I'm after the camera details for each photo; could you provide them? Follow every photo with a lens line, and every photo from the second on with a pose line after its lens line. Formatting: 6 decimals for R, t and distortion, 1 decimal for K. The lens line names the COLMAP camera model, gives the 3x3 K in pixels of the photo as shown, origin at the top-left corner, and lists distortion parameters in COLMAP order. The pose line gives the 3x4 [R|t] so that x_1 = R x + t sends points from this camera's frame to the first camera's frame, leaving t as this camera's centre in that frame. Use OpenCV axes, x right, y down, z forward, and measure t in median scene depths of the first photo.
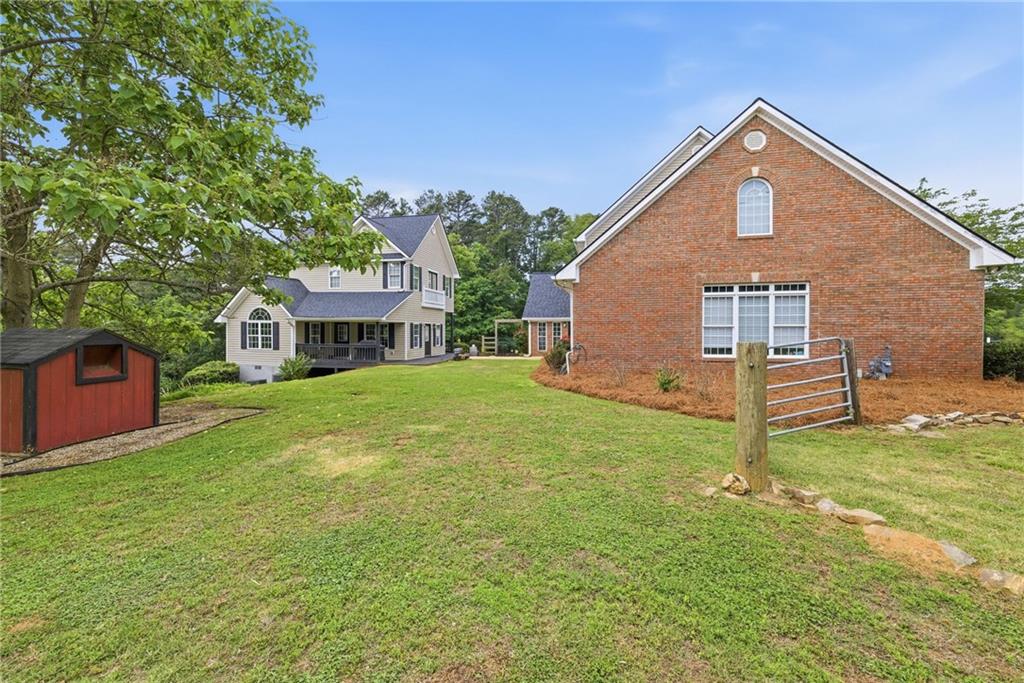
lens RADIAL K [[426.0, 0, 505.6], [0, 426.0, 340.5], [0, 0, 1]] dist [-0.002684, 0.000052]
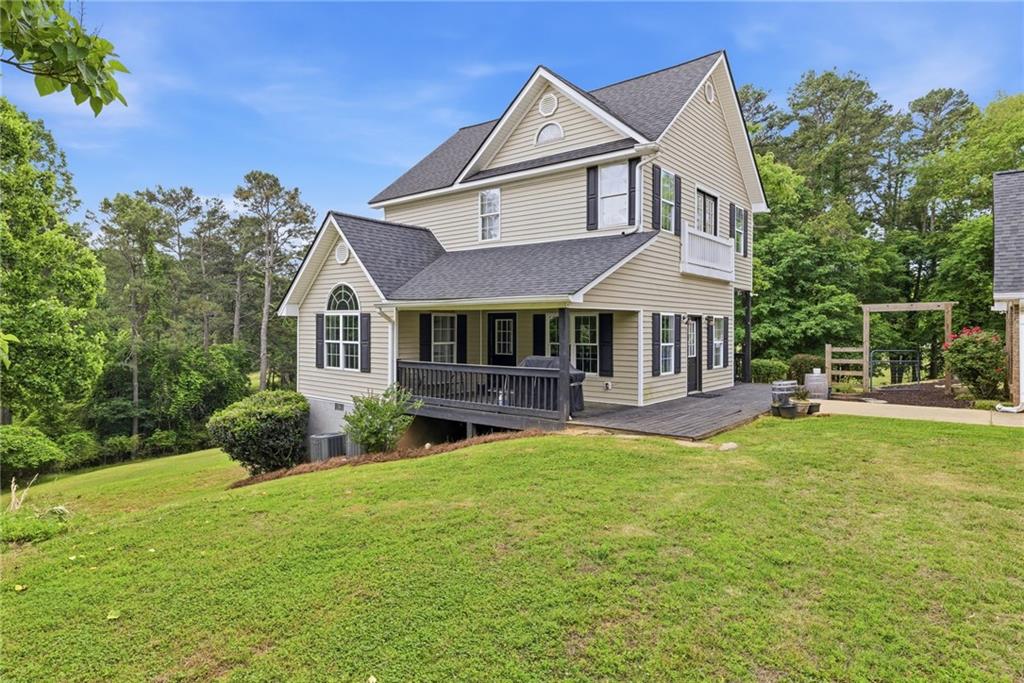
lens RADIAL K [[579.0, 0, 506.5], [0, 579.0, 332.1], [0, 0, 1]] dist [0.004191, 0.001424]
pose [[0.891529, 0.000438, -0.452964, -0.108311], [-0.010714, 0.999740, -0.020121, -0.011460], [0.452838, 0.022791, 0.891302, 0.494069]]
